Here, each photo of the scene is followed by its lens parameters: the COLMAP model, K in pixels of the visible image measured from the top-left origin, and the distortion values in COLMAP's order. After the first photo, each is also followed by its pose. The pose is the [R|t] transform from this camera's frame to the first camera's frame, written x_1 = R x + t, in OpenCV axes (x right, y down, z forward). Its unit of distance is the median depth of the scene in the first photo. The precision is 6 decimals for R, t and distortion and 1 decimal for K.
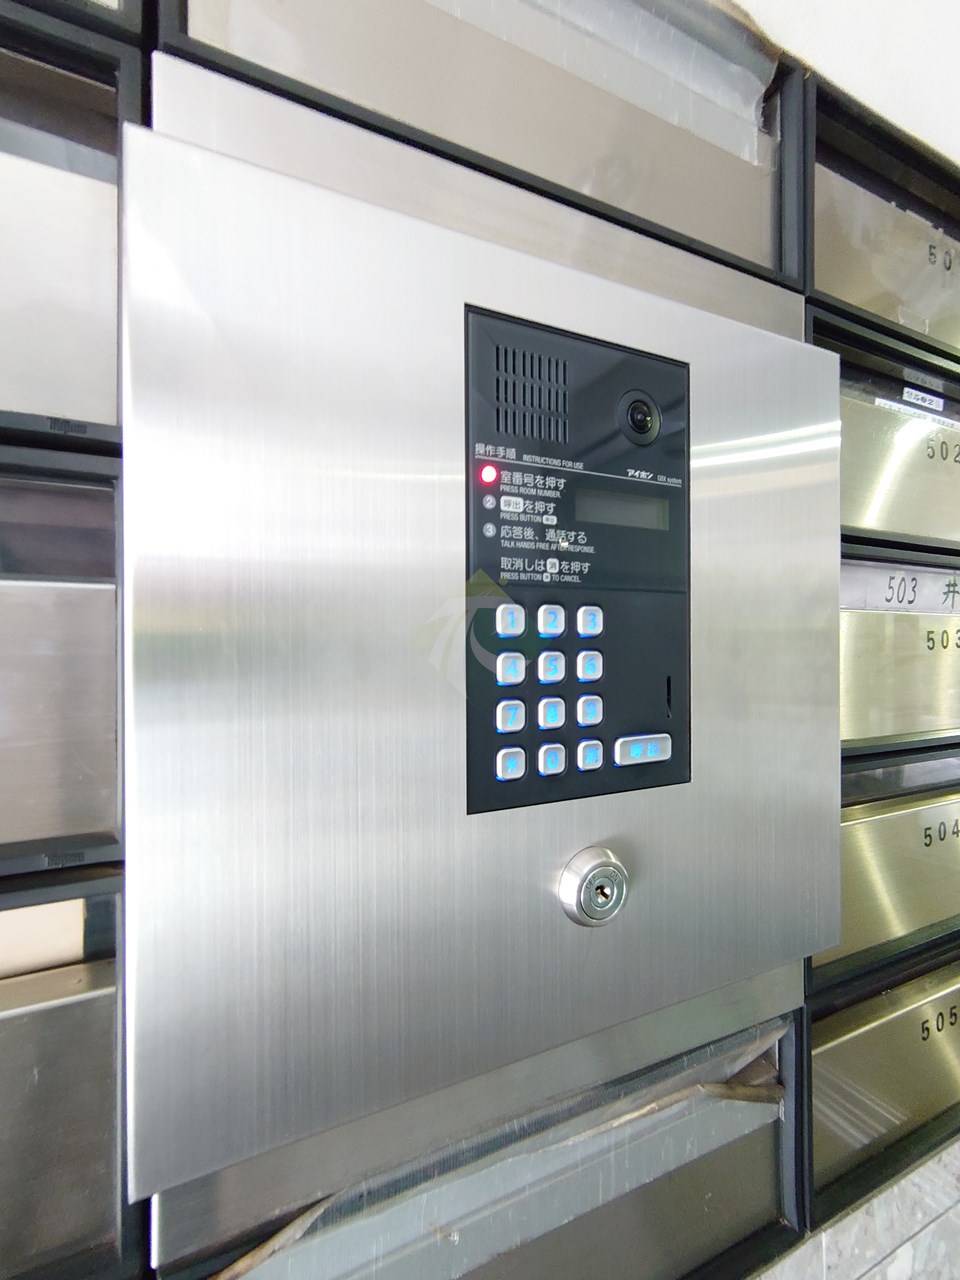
lens RADIAL K [[556.0, 0, 482.4], [0, 556.0, 641.4], [0, 0, 1]] dist [0.009216, 0.000358]
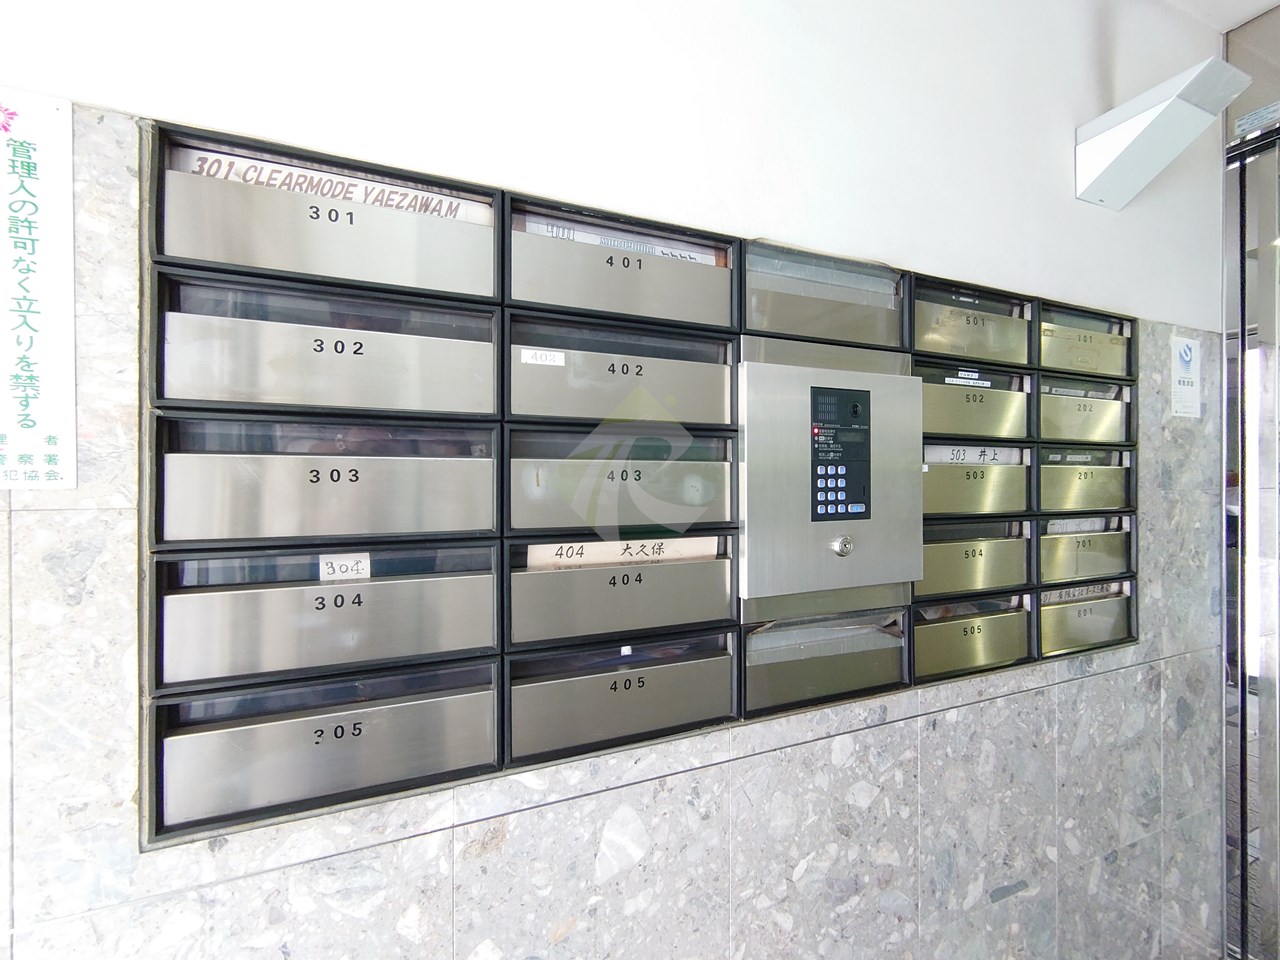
lens RADIAL K [[556.0, 0, 637.2], [0, 556.0, 480.1], [0, 0, 1]] dist [0.009216, 0.000358]
pose [[0.999565, -0.001029, -0.029475, -0.980450], [0.000993, 0.999999, -0.001234, 0.029211], [0.029476, 0.001204, 0.999565, -2.512637]]
